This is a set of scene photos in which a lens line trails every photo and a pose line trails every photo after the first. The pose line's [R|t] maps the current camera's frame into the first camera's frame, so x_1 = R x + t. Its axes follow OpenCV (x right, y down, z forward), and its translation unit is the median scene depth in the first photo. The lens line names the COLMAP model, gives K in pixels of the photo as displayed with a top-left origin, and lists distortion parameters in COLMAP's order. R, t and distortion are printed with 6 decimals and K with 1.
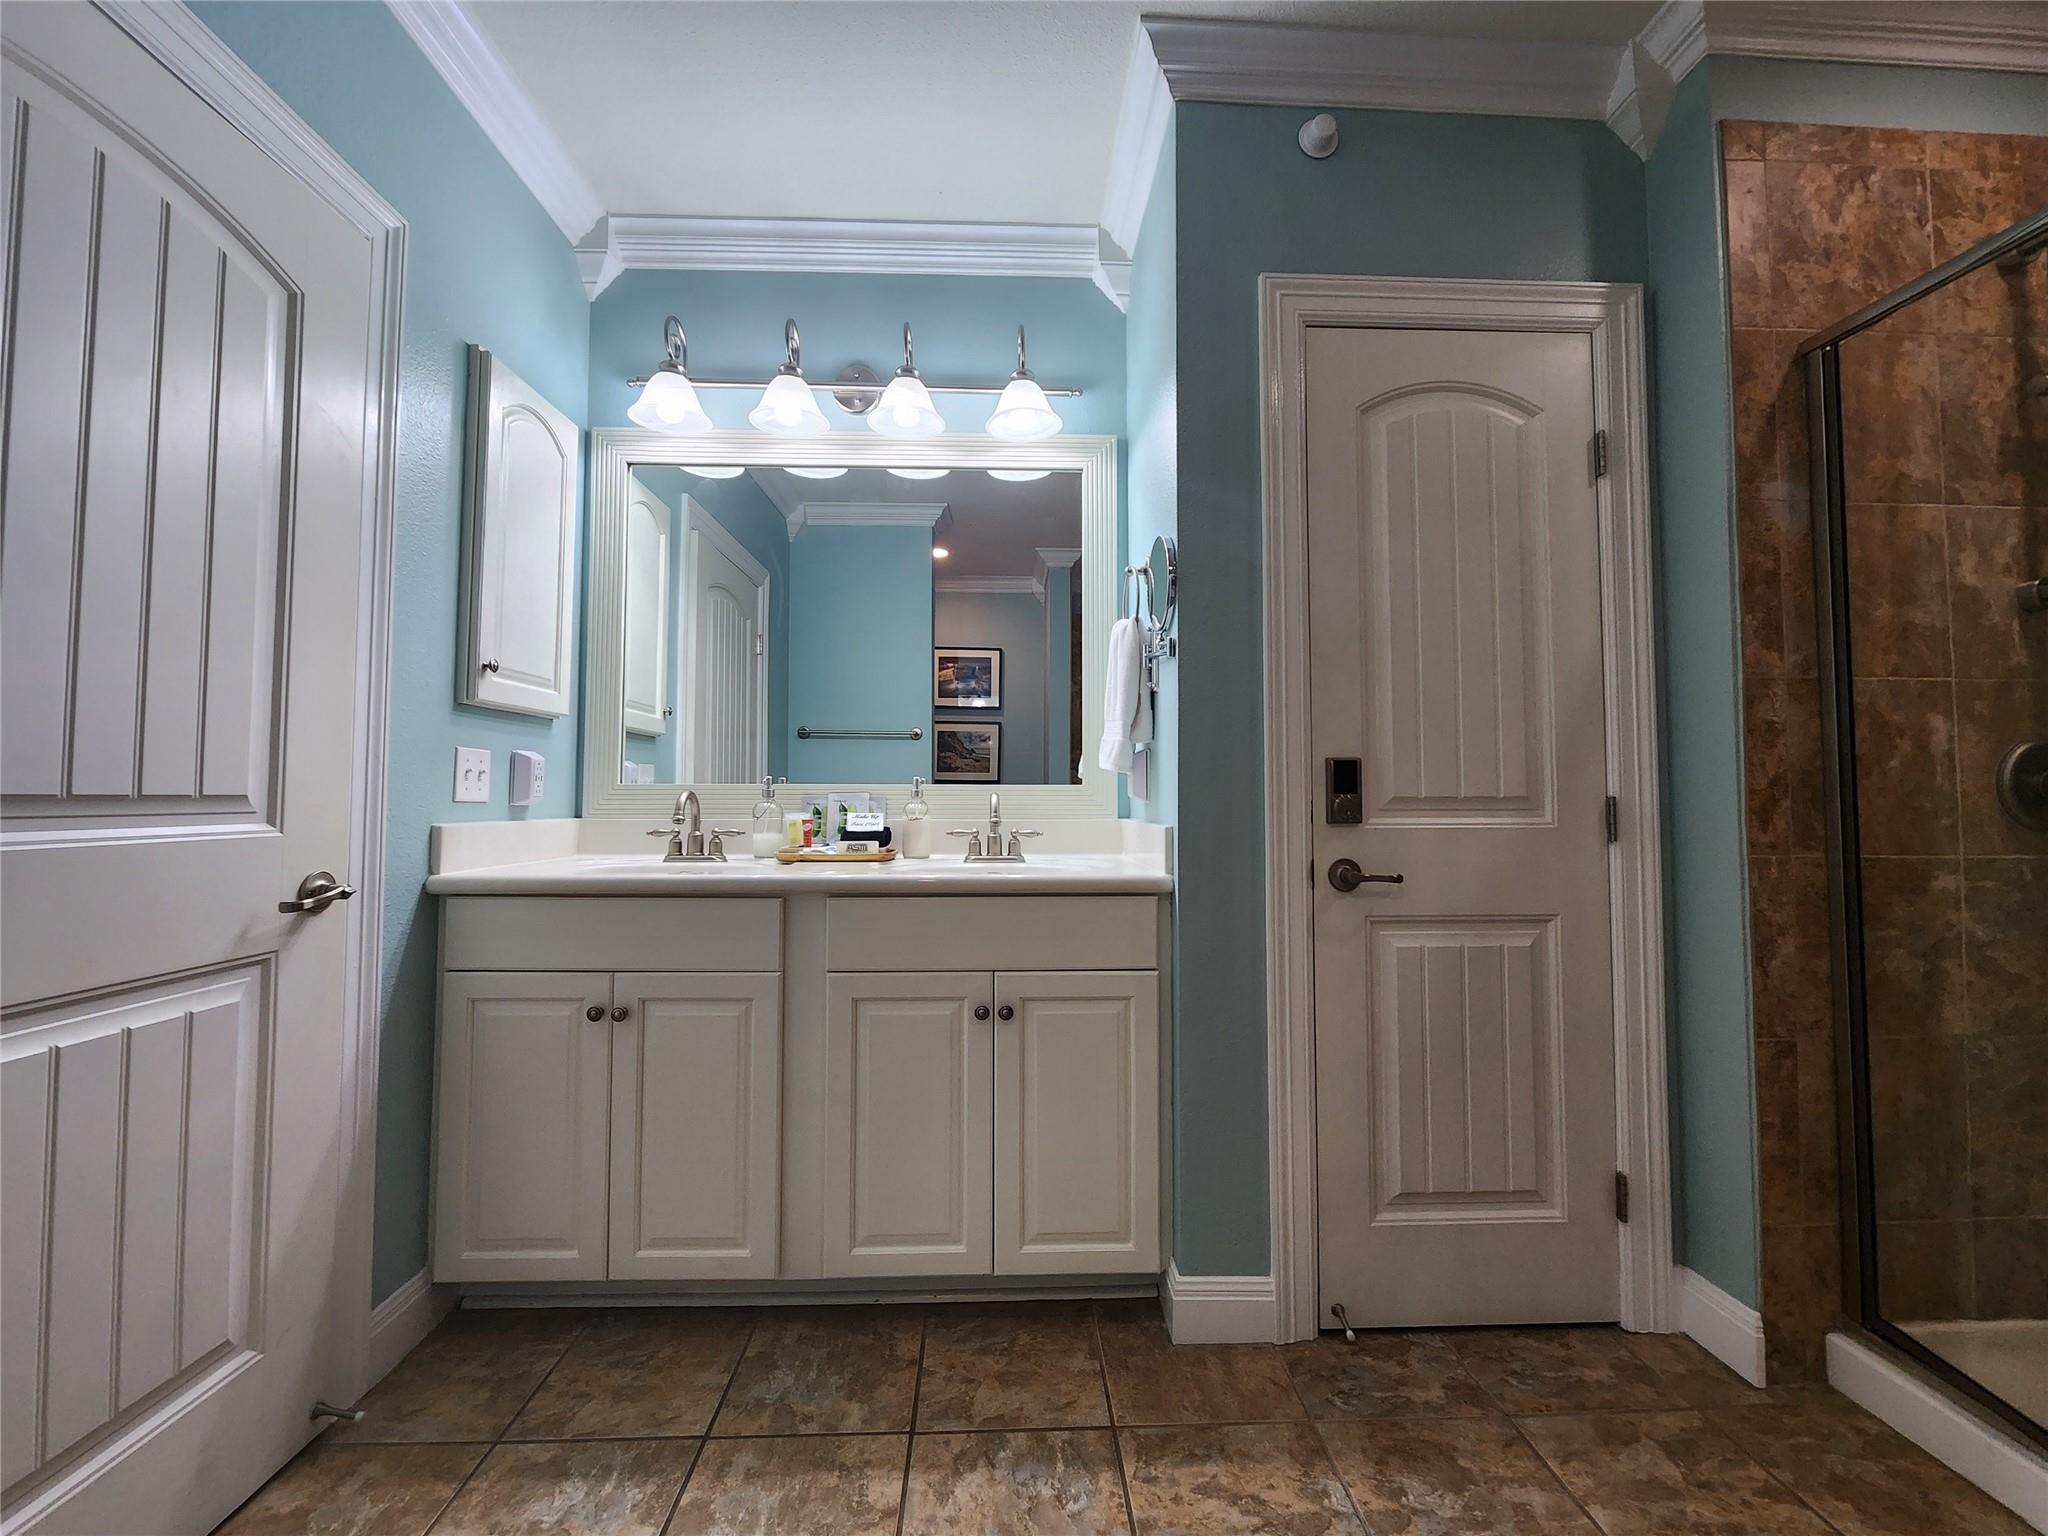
lens RADIAL K [[840.6, 0, 1022.6], [0, 840.6, 761.7], [0, 0, 1]] dist [-0.002767, -0.000102]
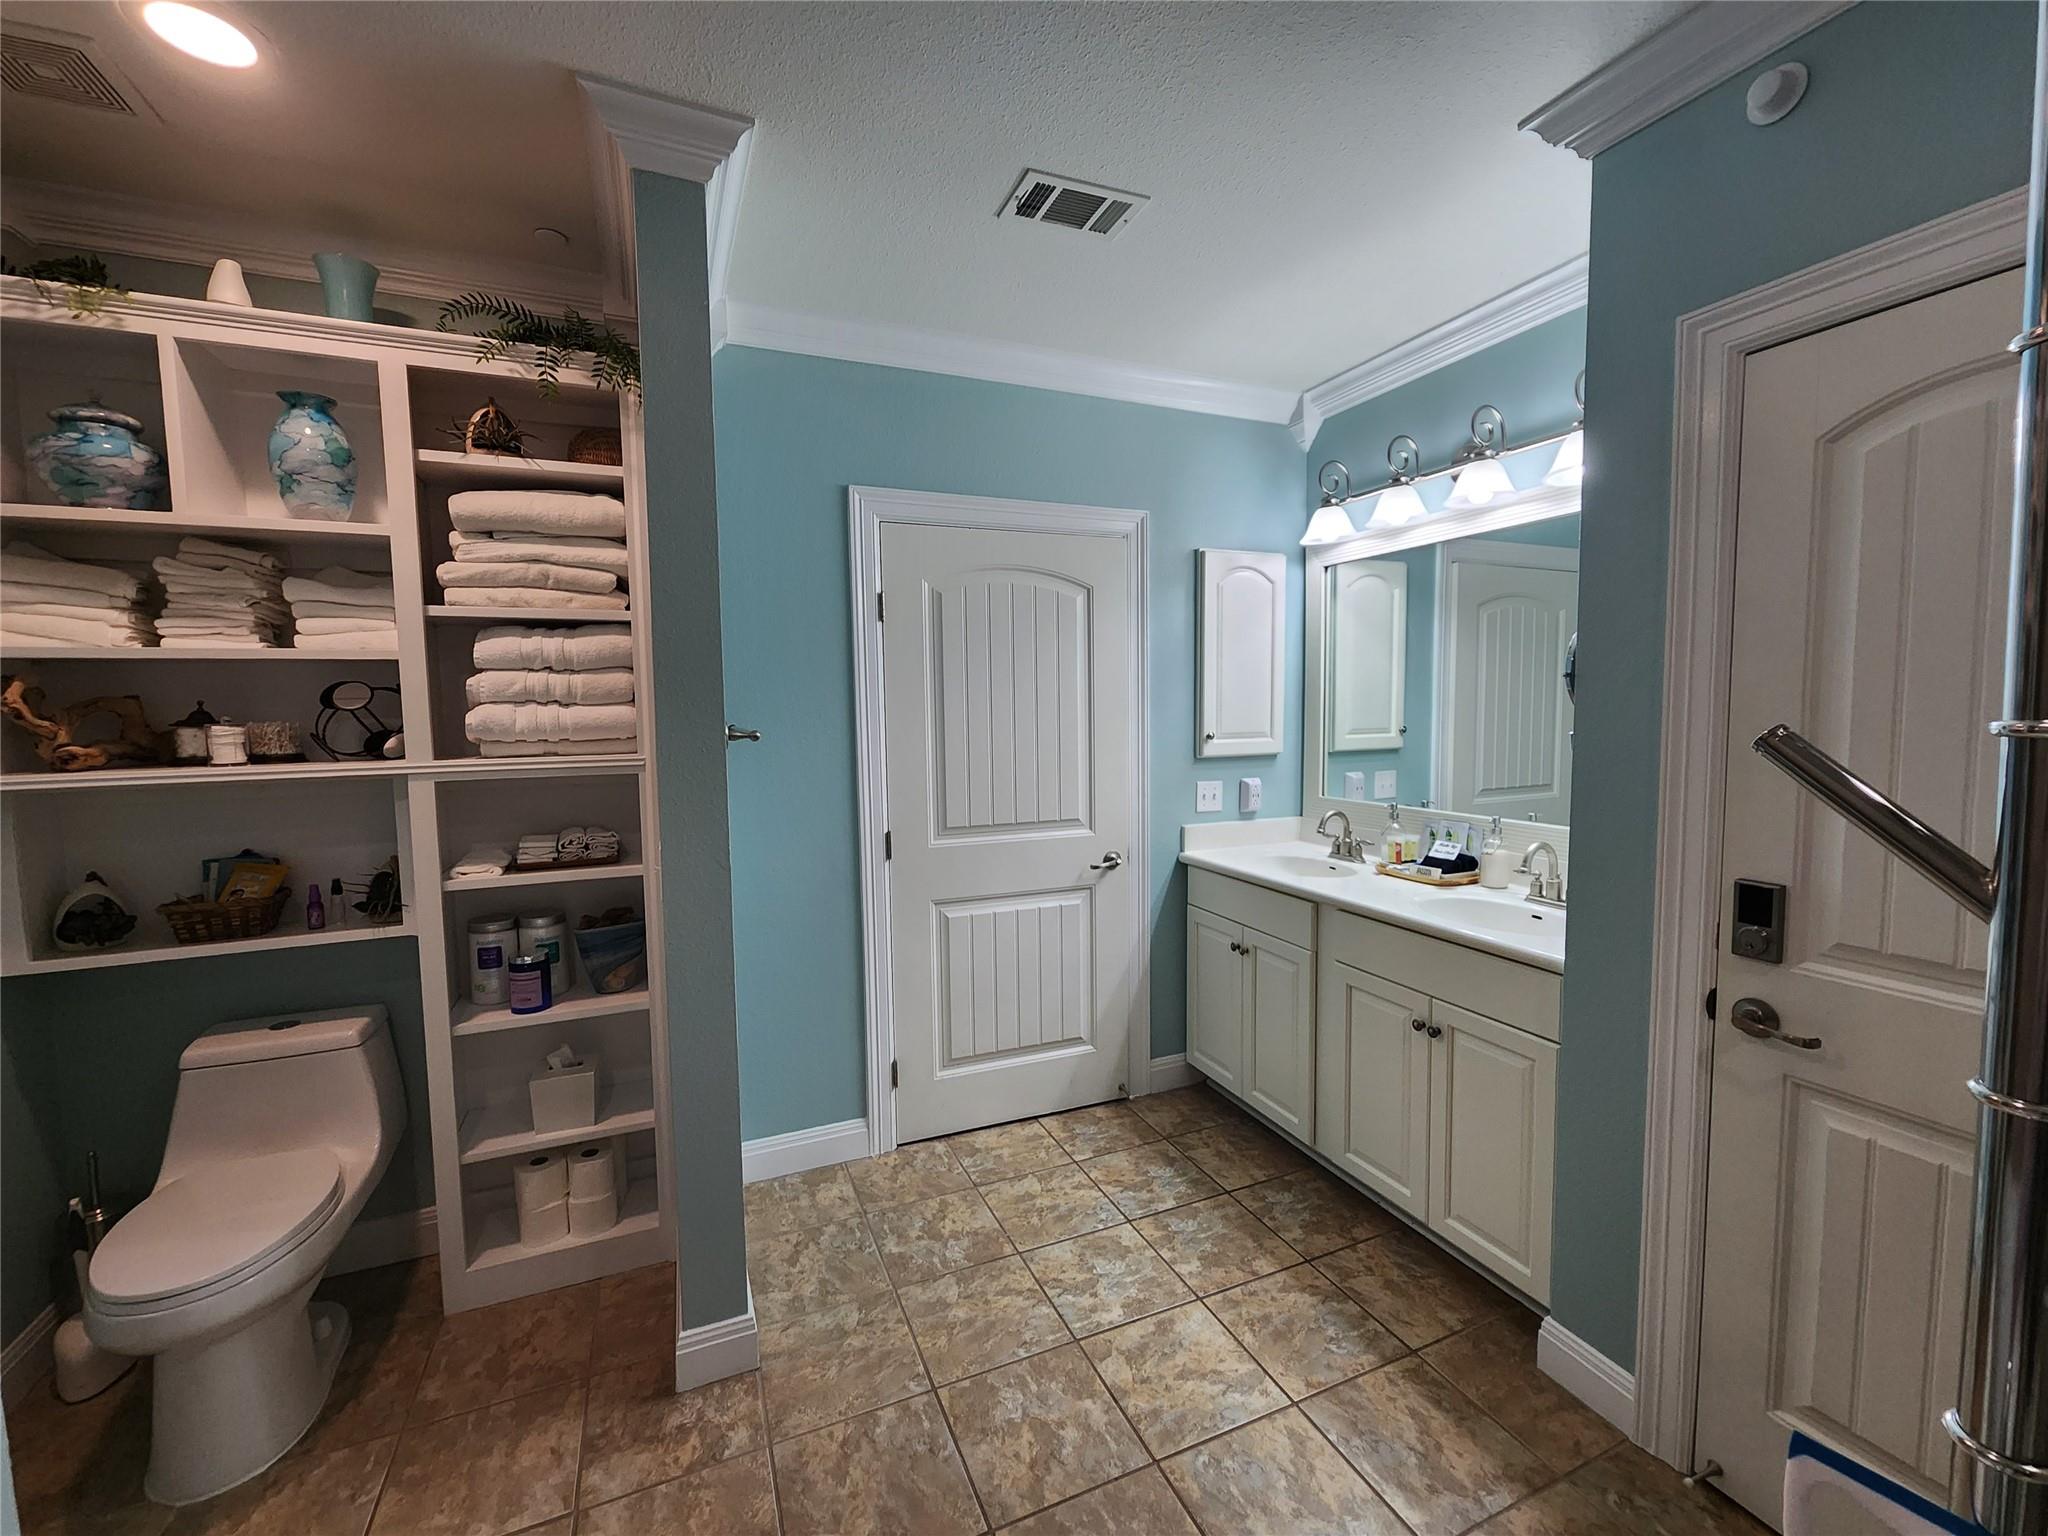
lens RADIAL K [[840.6, 0, 1022.6], [0, 840.6, 761.7], [0, 0, 1]] dist [-0.002767, -0.000102]
pose [[0.356509, 0.056268, -0.932596, 0.910536], [0.055965, 0.995106, 0.081434, -0.239462], [0.932614, -0.081225, 0.351615, 0.022777]]
